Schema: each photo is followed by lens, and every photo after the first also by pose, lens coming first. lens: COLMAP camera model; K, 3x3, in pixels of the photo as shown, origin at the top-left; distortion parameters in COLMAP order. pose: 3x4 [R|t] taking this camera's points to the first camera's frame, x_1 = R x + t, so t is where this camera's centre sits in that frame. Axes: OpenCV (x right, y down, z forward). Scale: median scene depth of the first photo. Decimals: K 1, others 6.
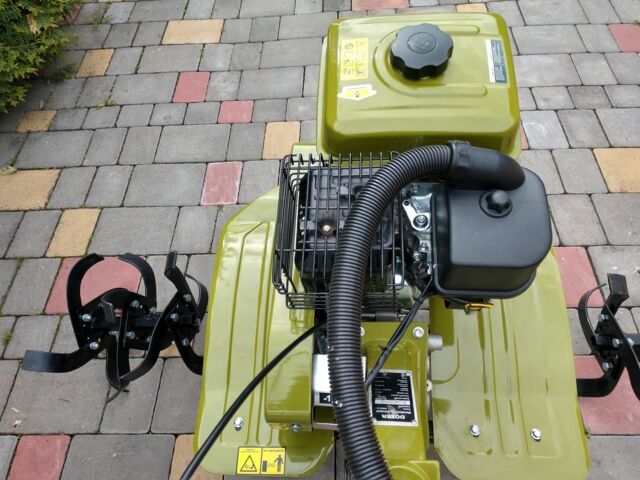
lens RADIAL K [[494.3, 0, 320.0], [0, 494.3, 240.0], [0, 0, 1]] dist [0.008493, 0.002945]
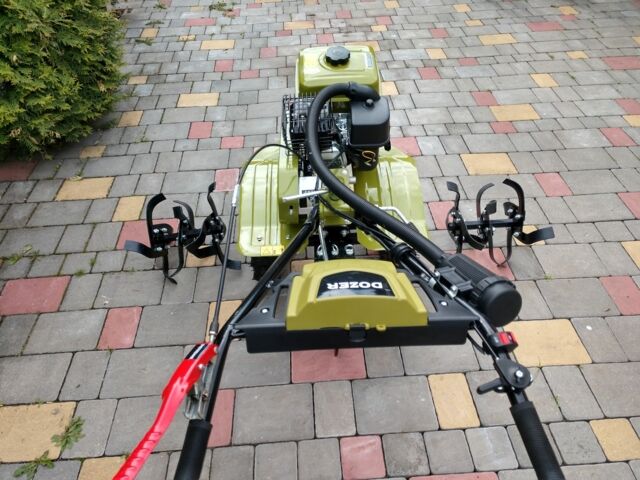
lens RADIAL K [[494.3, 0, 320.0], [0, 494.3, 240.0], [0, 0, 1]] dist [0.008493, 0.002945]
pose [[0.995997, -0.029240, 0.084470, -0.043953], [0.046668, 0.976068, -0.212399, 0.385984], [-0.076238, 0.215490, 0.973525, -0.445070]]
